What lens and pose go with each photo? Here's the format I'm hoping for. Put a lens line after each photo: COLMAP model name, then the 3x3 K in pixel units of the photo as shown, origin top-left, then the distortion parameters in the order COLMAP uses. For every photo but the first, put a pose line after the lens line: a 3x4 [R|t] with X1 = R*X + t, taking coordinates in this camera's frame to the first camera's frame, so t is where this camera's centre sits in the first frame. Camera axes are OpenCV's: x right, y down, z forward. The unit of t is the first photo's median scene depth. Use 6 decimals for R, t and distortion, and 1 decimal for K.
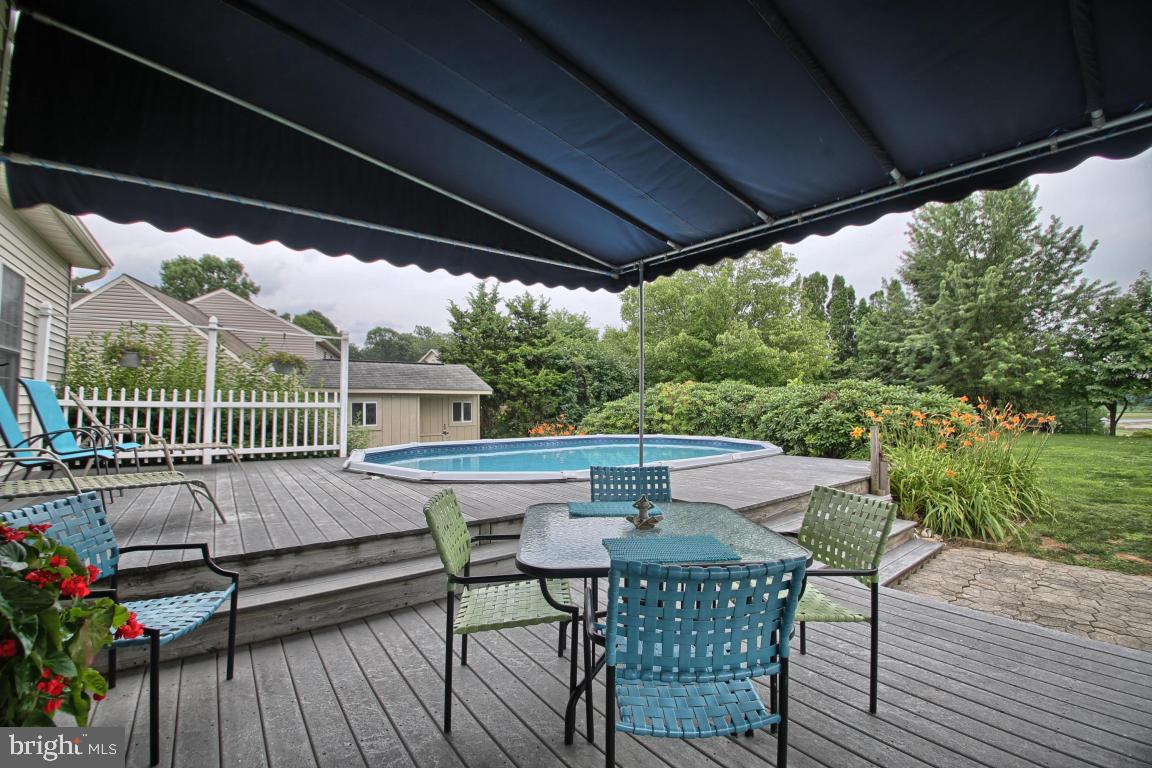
lens RADIAL K [[490.4, 0, 578.5], [0, 490.4, 381.1], [0, 0, 1]] dist [-0.016904, 0.000185]
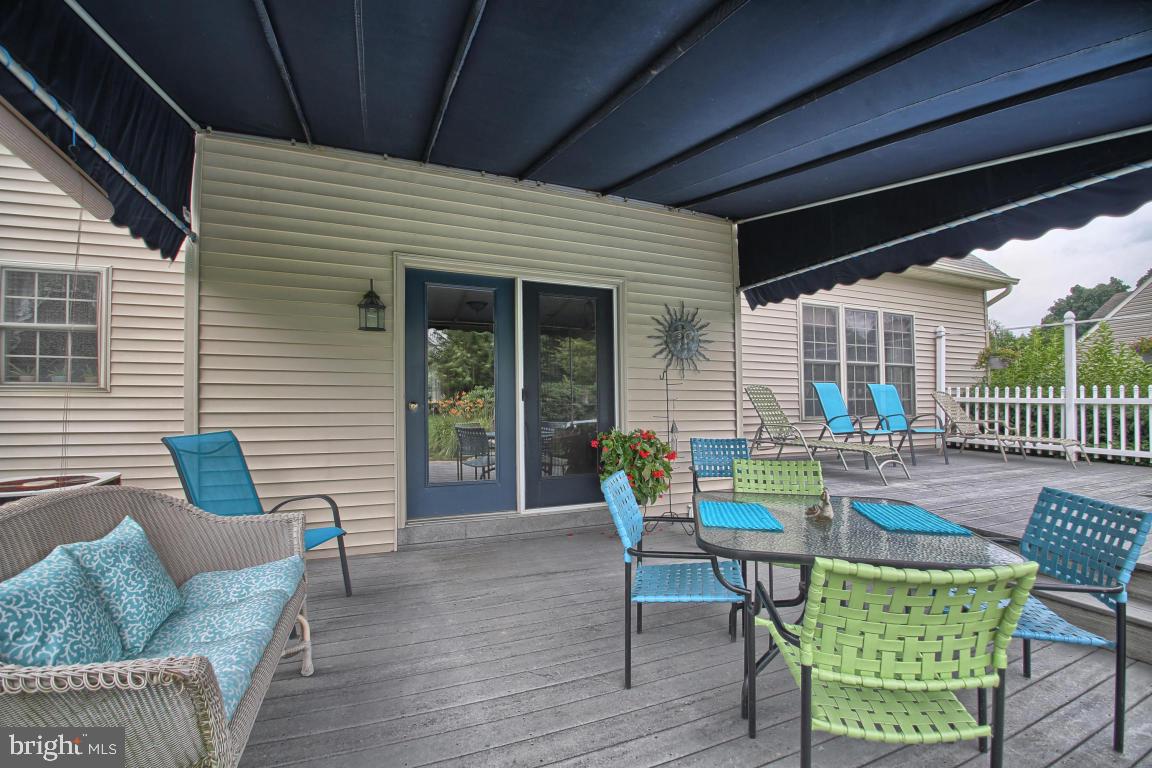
lens RADIAL K [[506.3, 0, 579.6], [0, 506.3, 381.4], [0, 0, 1]] dist [-0.020295, -0.000905]
pose [[-0.243747, -0.038007, -0.969094, 0.463939], [0.036752, 0.998152, -0.048391, 0.020852], [0.969142, -0.047411, -0.241900, 0.274523]]
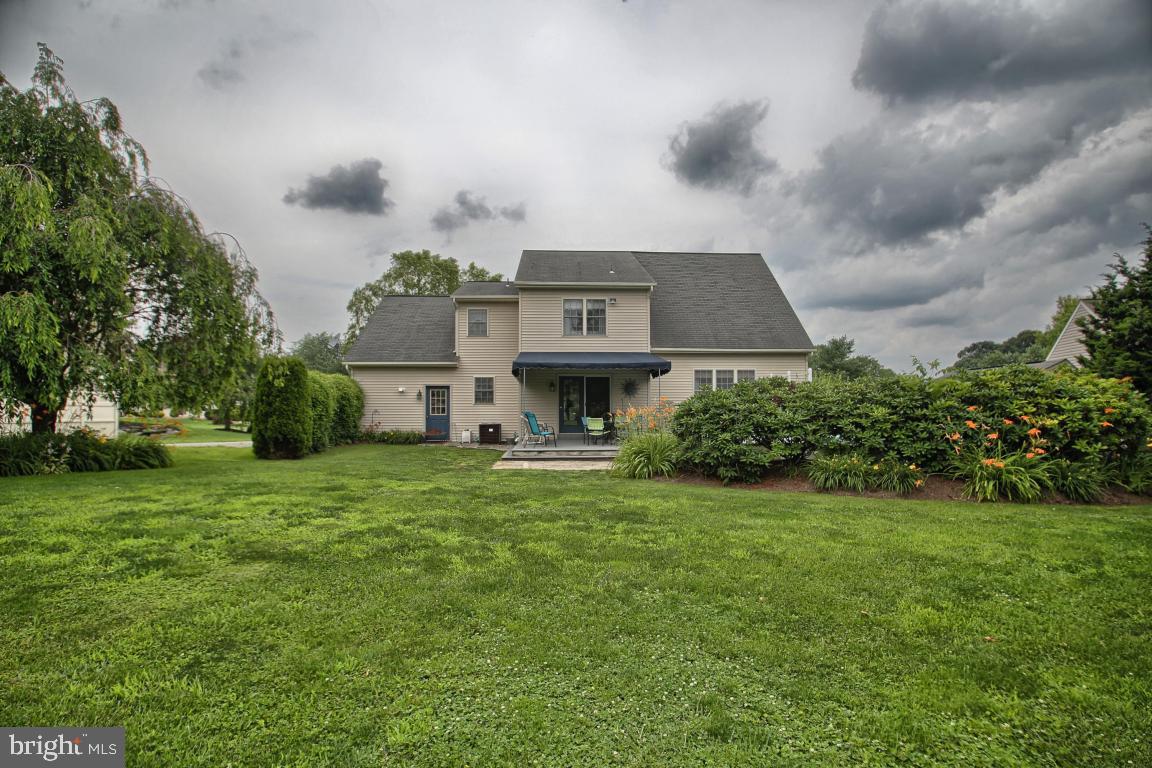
lens RADIAL K [[608.3, 0, 572.6], [0, 608.3, 382.9], [0, 0, 1]] dist [-0.002846, -0.001926]
pose [[-0.522316, -0.040668, -0.851782, 2.709779], [0.039170, 0.996664, -0.071605, 0.124250], [0.851852, -0.070765, -0.518980, 1.722118]]
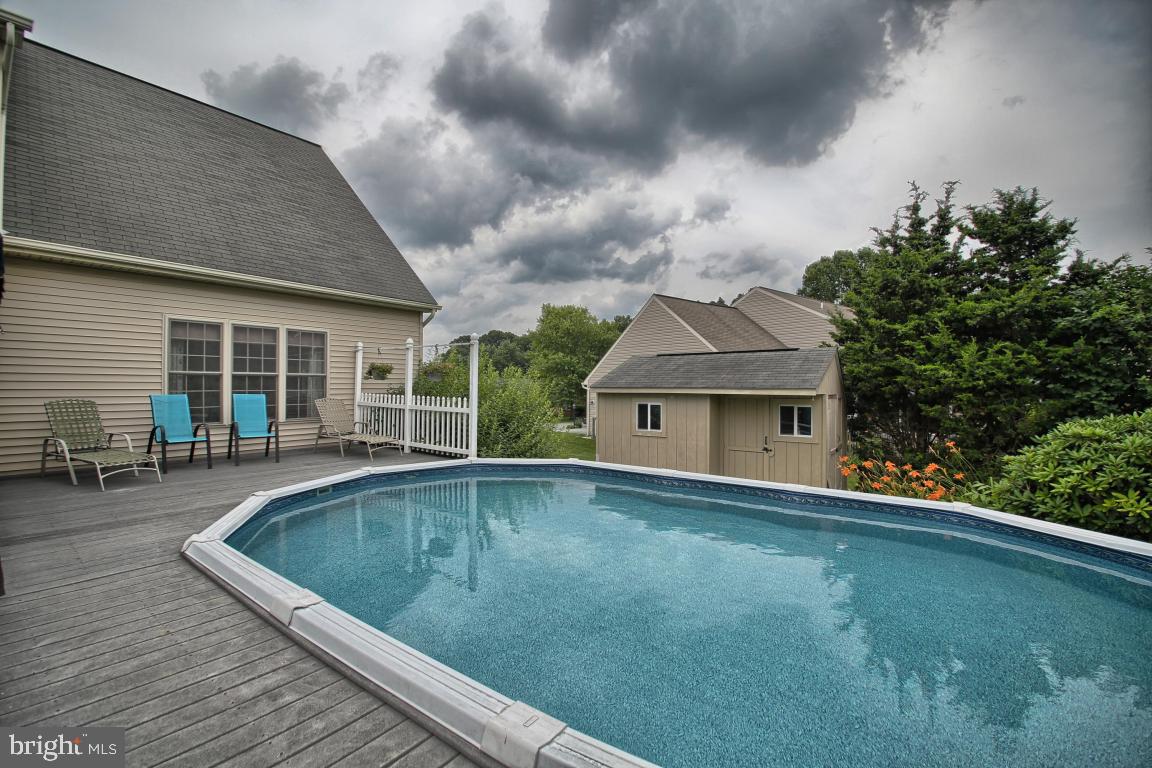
lens RADIAL K [[506.3, 0, 578.7], [0, 506.3, 386.4], [0, 0, 1]] dist [-0.020295, -0.000905]
pose [[0.285841, -0.002078, -0.958275, 0.656051], [0.037253, 0.999266, 0.008945, -0.001294], [0.957553, -0.038255, 0.285709, 1.049757]]
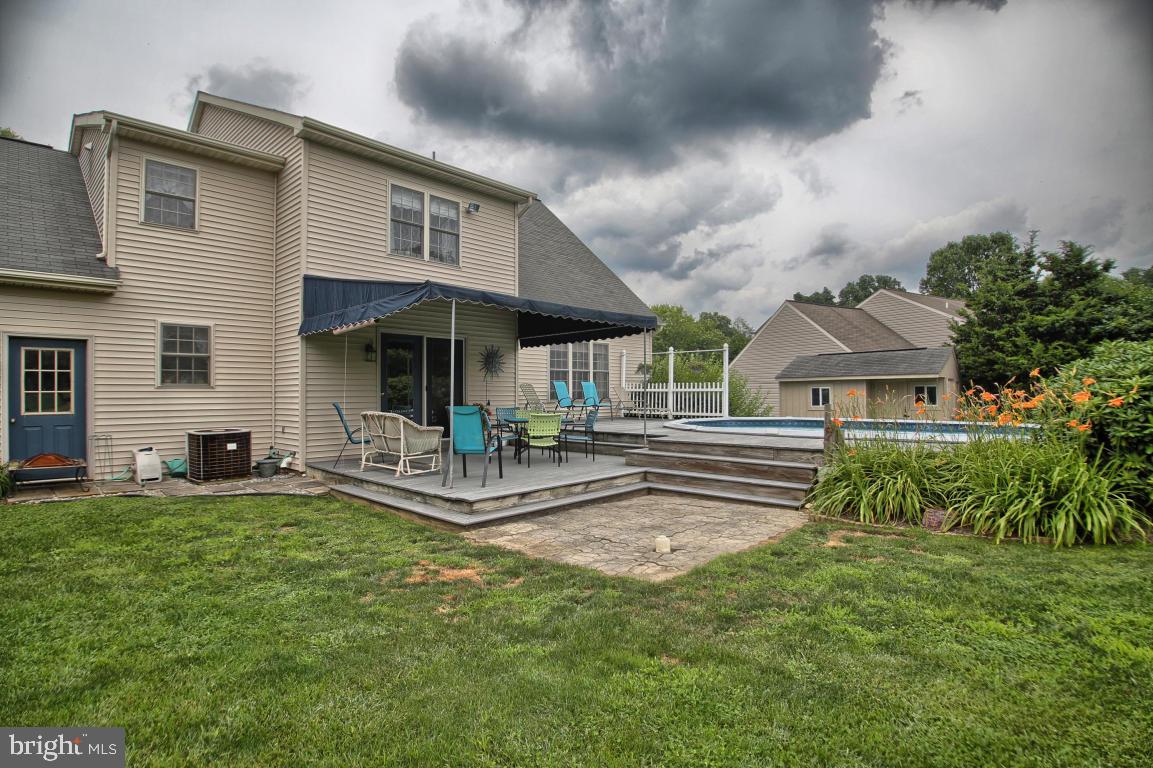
lens RADIAL K [[608.9, 0, 594.3], [0, 608.9, 377.2], [0, 0, 1]] dist [-0.002846, -0.001926]
pose [[0.201482, -0.037134, -0.978788, 1.688362], [0.052111, 0.998272, -0.027147, 0.046390], [0.978105, -0.045536, 0.203069, 0.164090]]
